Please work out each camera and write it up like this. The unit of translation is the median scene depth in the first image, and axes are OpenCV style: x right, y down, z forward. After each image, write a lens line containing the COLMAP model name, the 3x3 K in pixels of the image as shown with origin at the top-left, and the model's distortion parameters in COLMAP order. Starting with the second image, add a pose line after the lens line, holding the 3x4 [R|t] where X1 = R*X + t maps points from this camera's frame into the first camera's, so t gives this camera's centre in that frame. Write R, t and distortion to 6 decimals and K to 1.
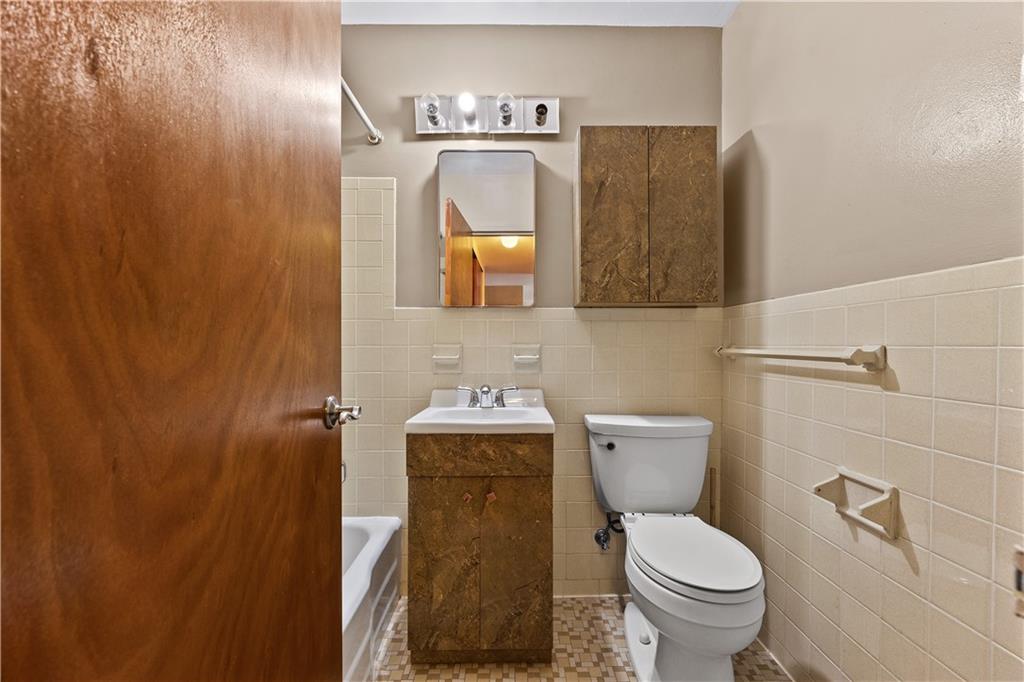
lens RADIAL K [[399.7, 0, 511.1], [0, 399.7, 346.8], [0, 0, 1]] dist [0.000835, 0.000114]
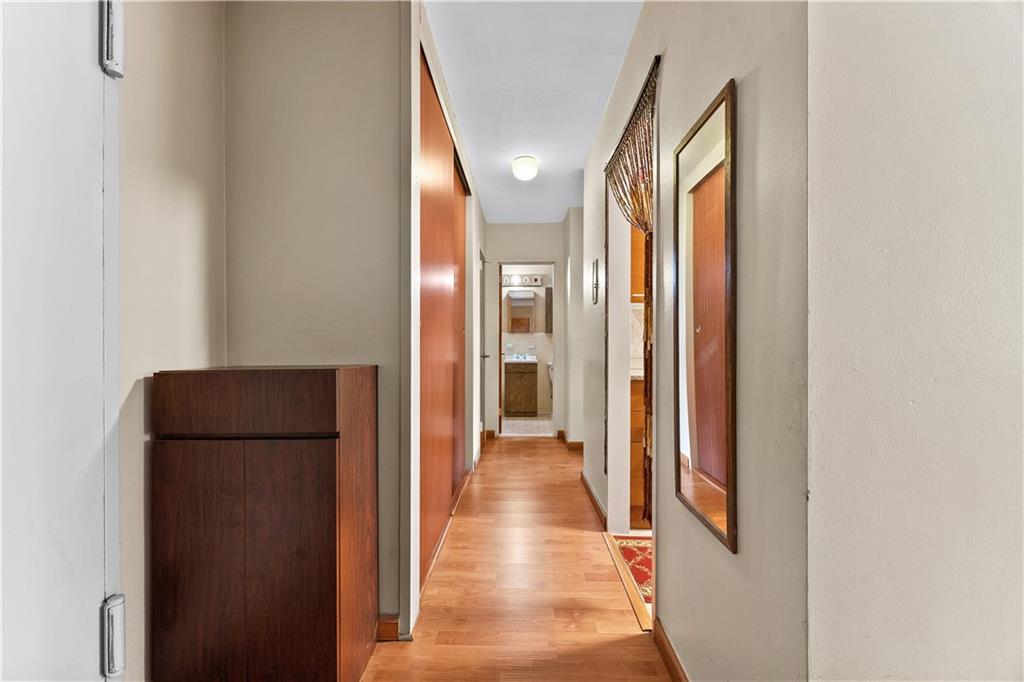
lens RADIAL K [[399.7, 0, 506.4], [0, 399.7, 344.9], [0, 0, 1]] dist [0.000835, 0.000114]
pose [[0.998969, 0.000294, -0.045391, -0.030895], [-0.000298, 1.000000, -0.000079, 0.014980], [0.045391, 0.000093, 0.998969, -2.915609]]
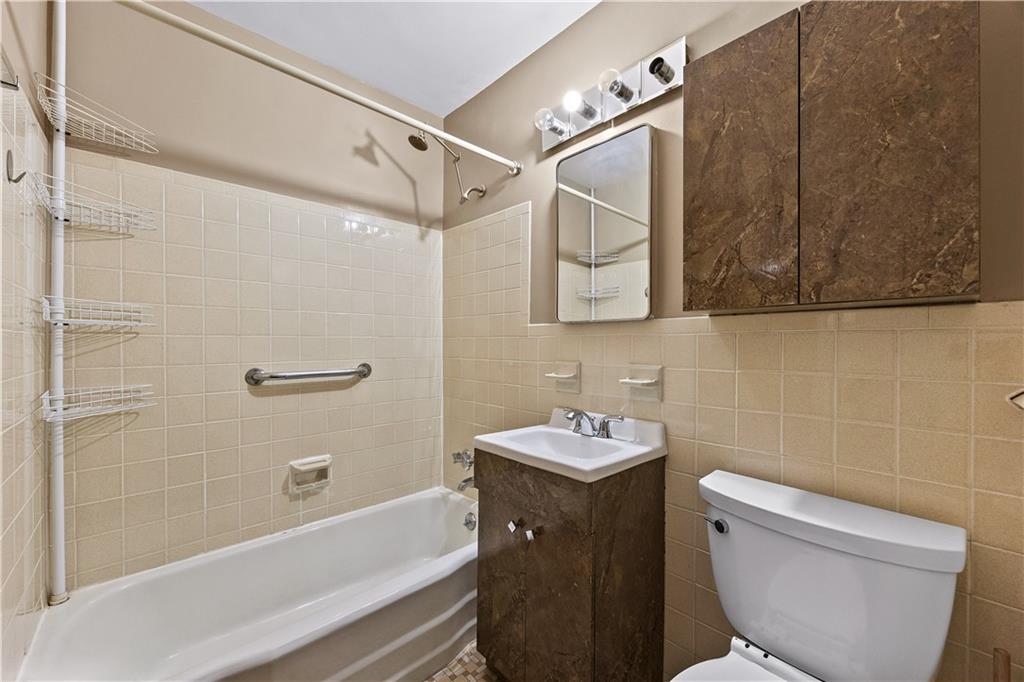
lens RADIAL K [[399.7, 0, 510.6], [0, 399.7, 342.9], [0, 0, 1]] dist [0.000835, 0.000114]
pose [[0.669886, -0.000167, -0.742464, 0.498492], [-0.002735, 0.999993, -0.002693, -0.052082], [0.742459, 0.003834, 0.669881, 0.288491]]
